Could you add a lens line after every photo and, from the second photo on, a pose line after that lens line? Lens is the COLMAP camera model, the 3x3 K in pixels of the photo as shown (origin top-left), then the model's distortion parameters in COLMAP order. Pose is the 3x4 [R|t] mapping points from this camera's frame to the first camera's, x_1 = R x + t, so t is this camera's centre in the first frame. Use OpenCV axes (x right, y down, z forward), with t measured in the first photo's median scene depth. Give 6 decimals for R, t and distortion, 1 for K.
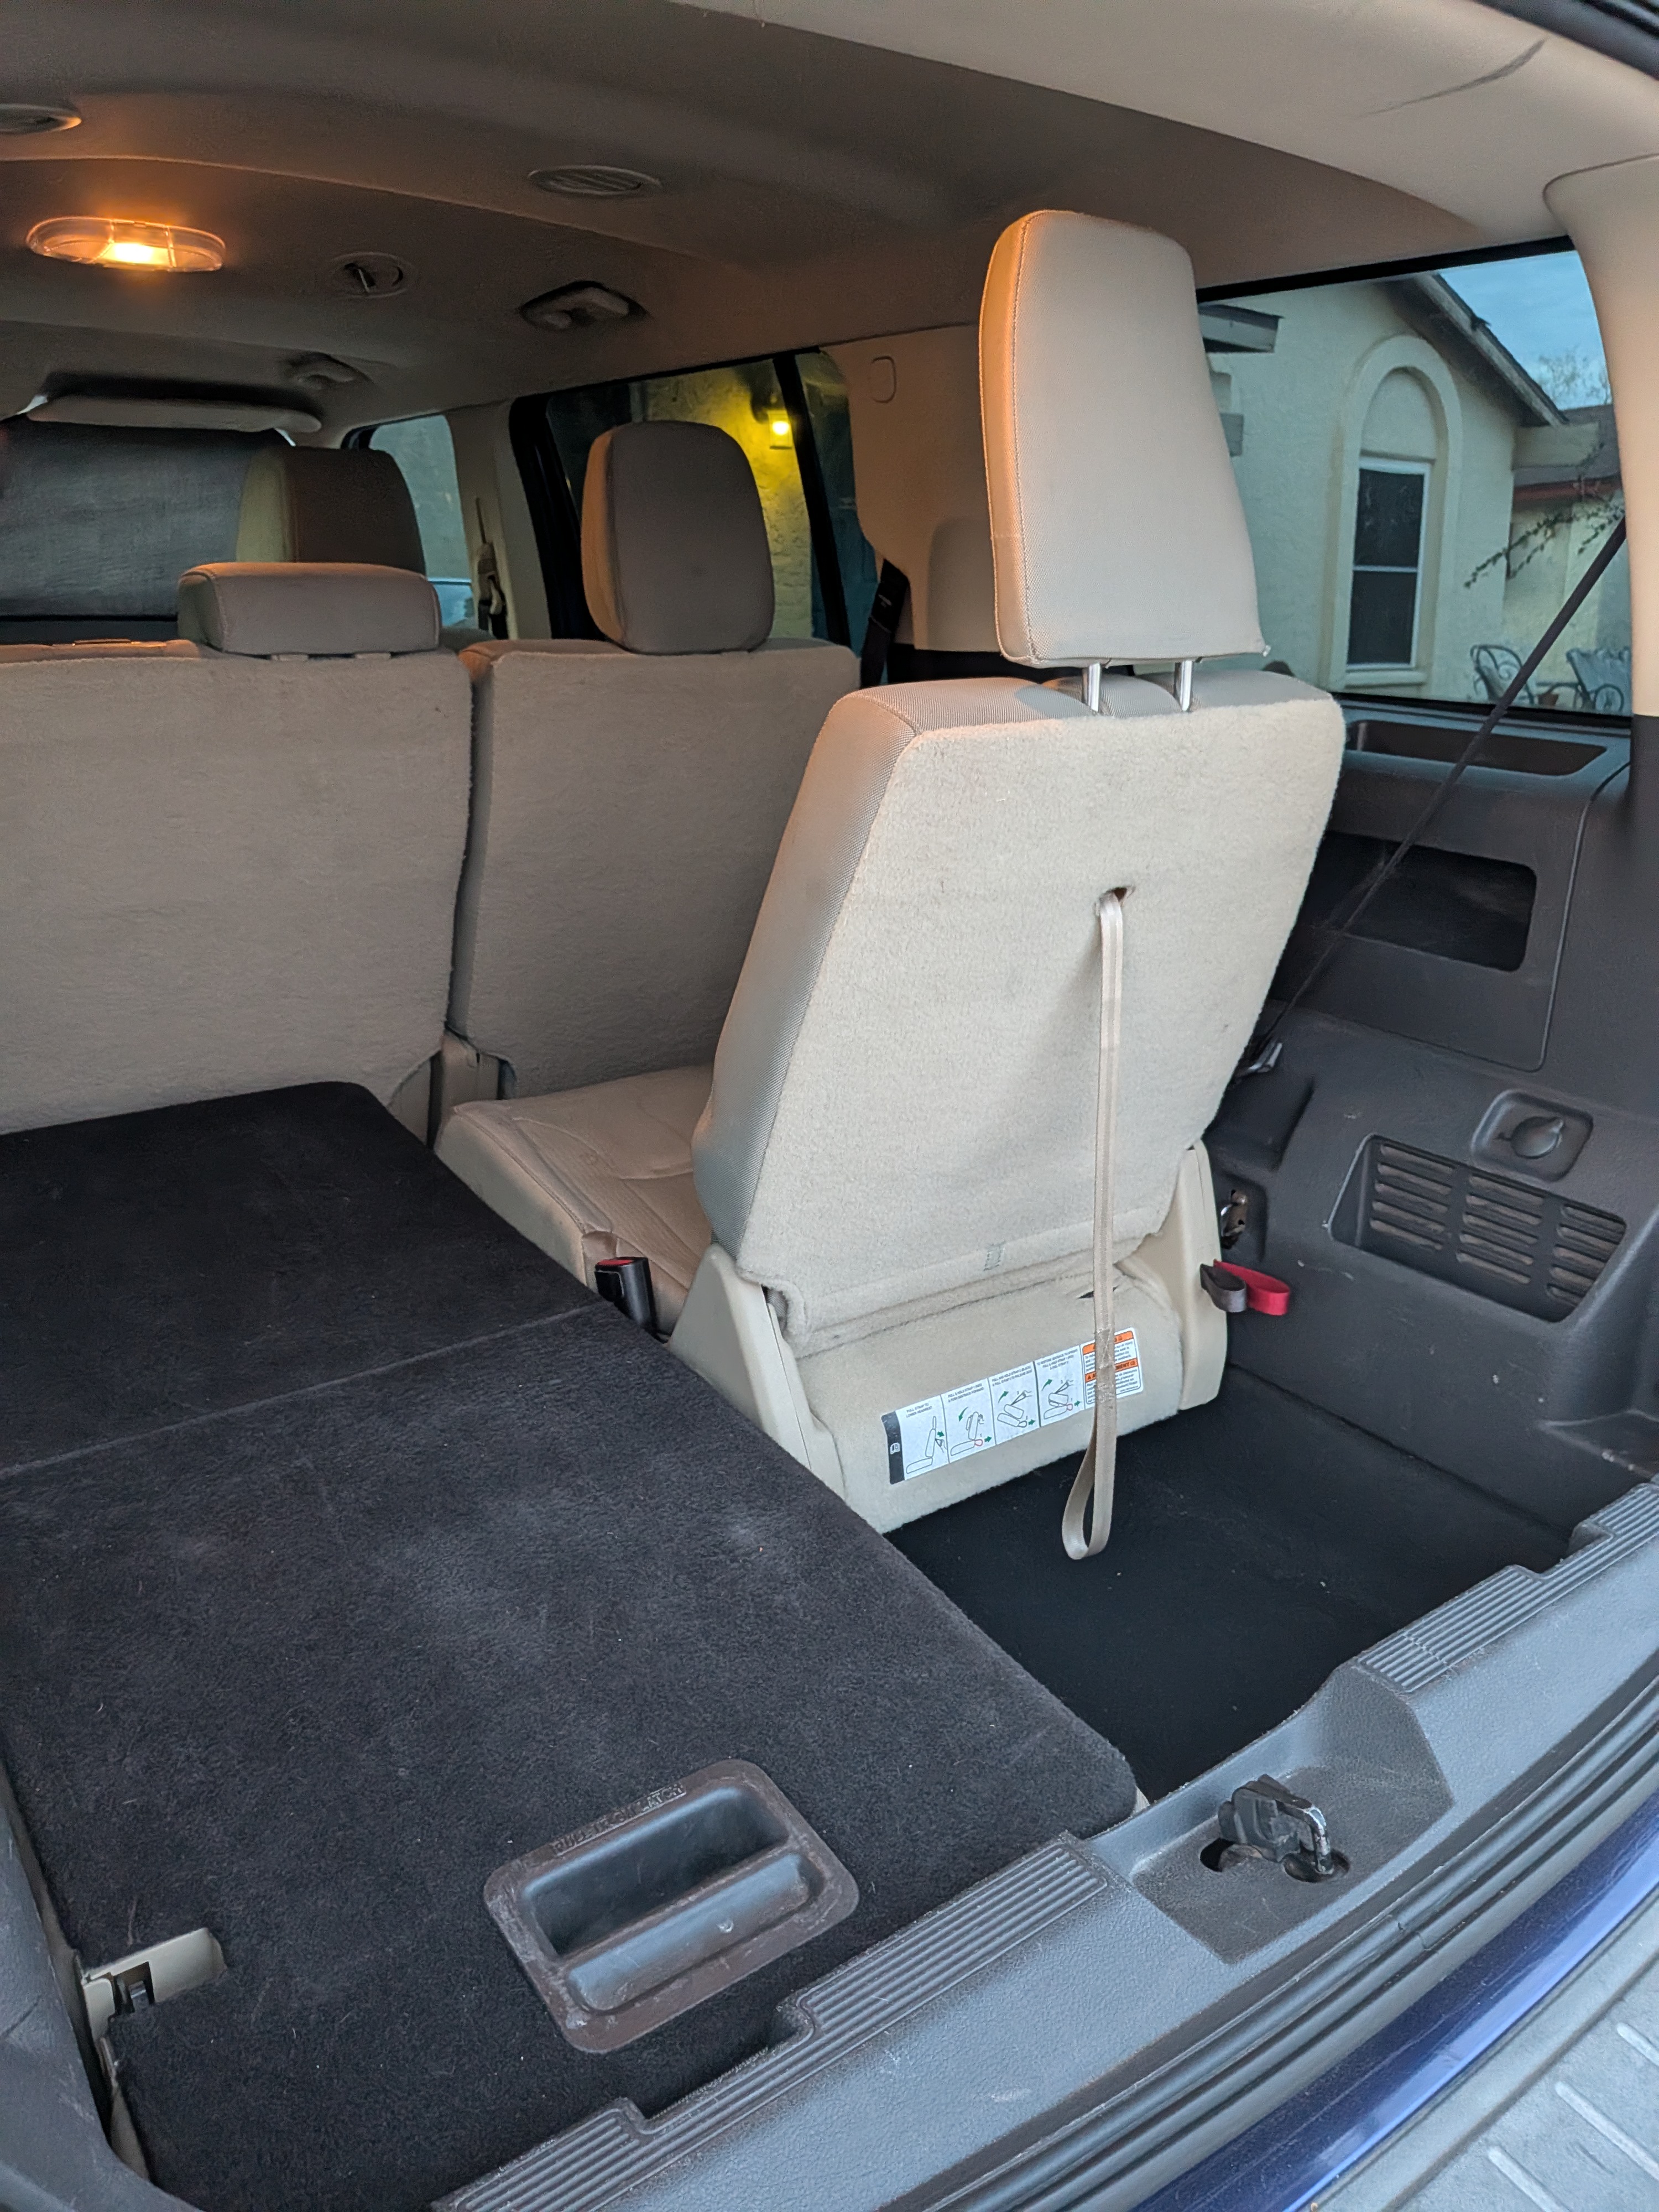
lens RADIAL K [[1642.1, 0, 833.8], [0, 1642.1, 1102.4], [0, 0, 1]] dist [0.087319, -0.152070]
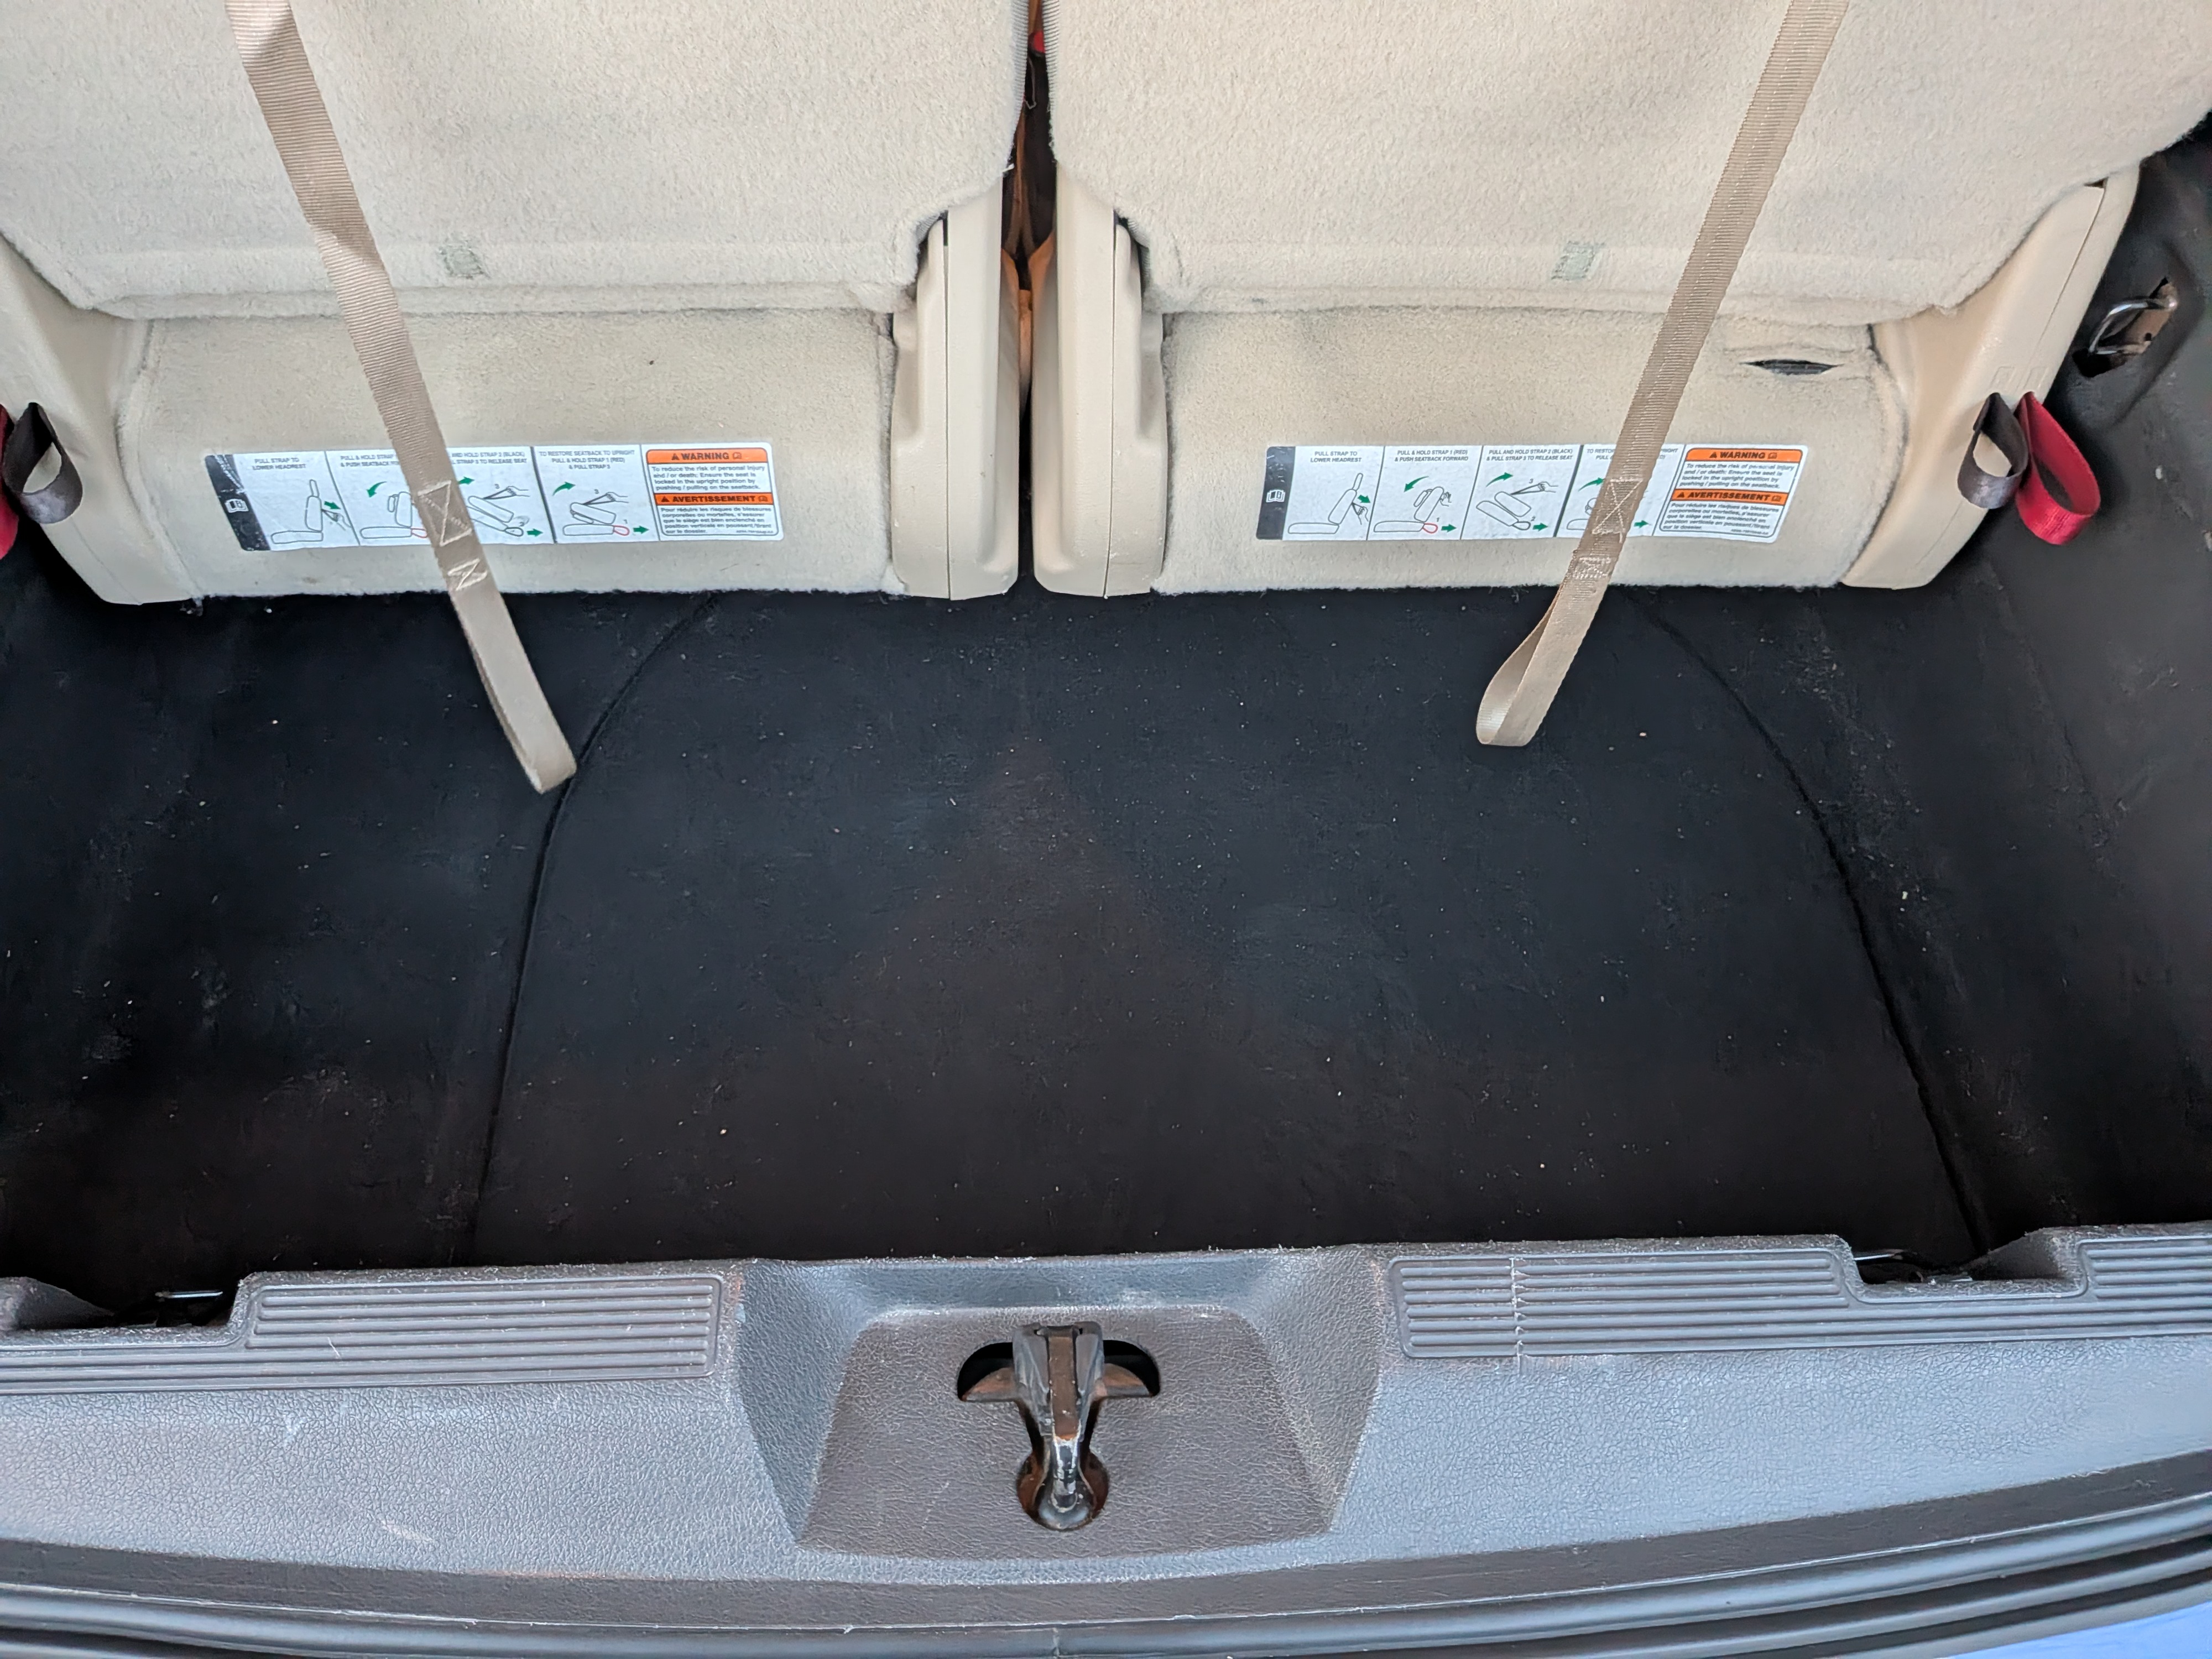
lens RADIAL K [[1640.8, 0, 1057.5], [0, 1640.8, 826.0], [0, 0, 1]] dist [0.073390, -0.147453]
pose [[0.817572, 0.491151, -0.300577, 0.222703], [-0.191007, 0.723755, 0.663095, -0.115936], [0.543223, -0.484715, 0.685536, 0.409232]]
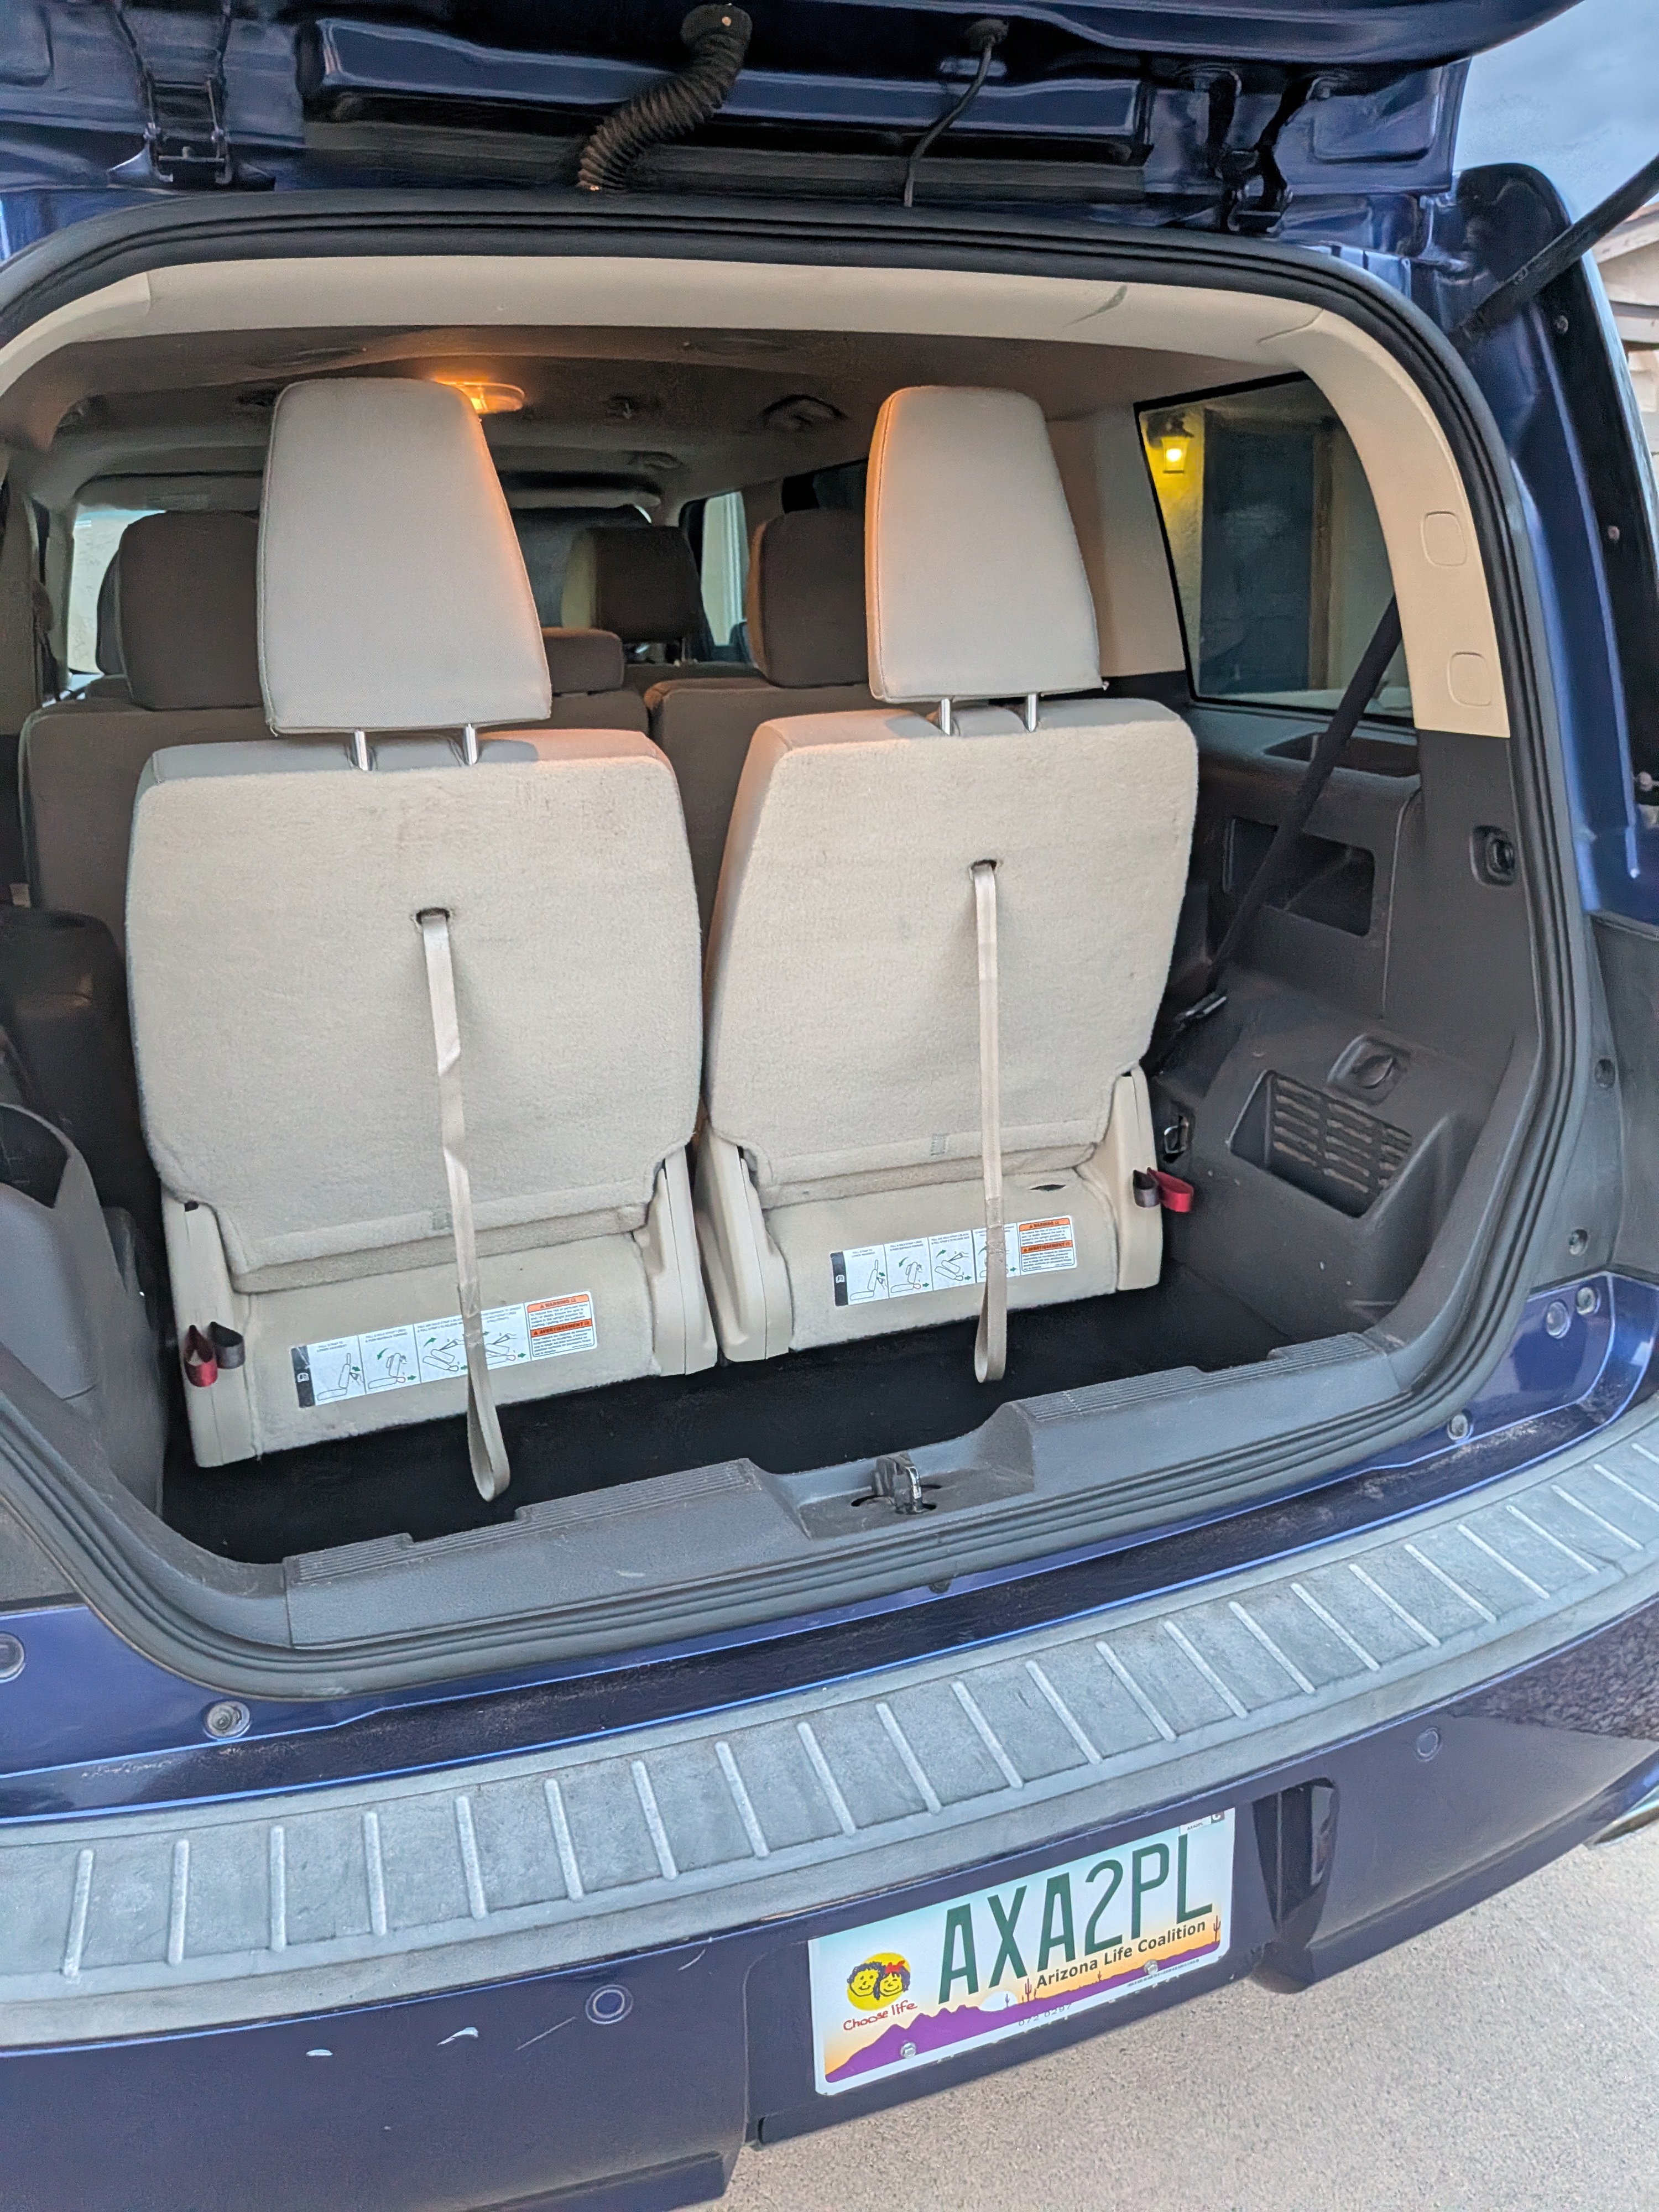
lens RADIAL K [[1659.8, 0, 824.0], [0, 1659.8, 1014.0], [0, 0, 1]] dist [0.081568, -0.161097]
pose [[0.959403, 0.036794, -0.279628, 0.376583], [-0.052893, 0.997335, -0.050244, 0.061941], [0.277034, 0.062994, 0.958793, -0.292628]]
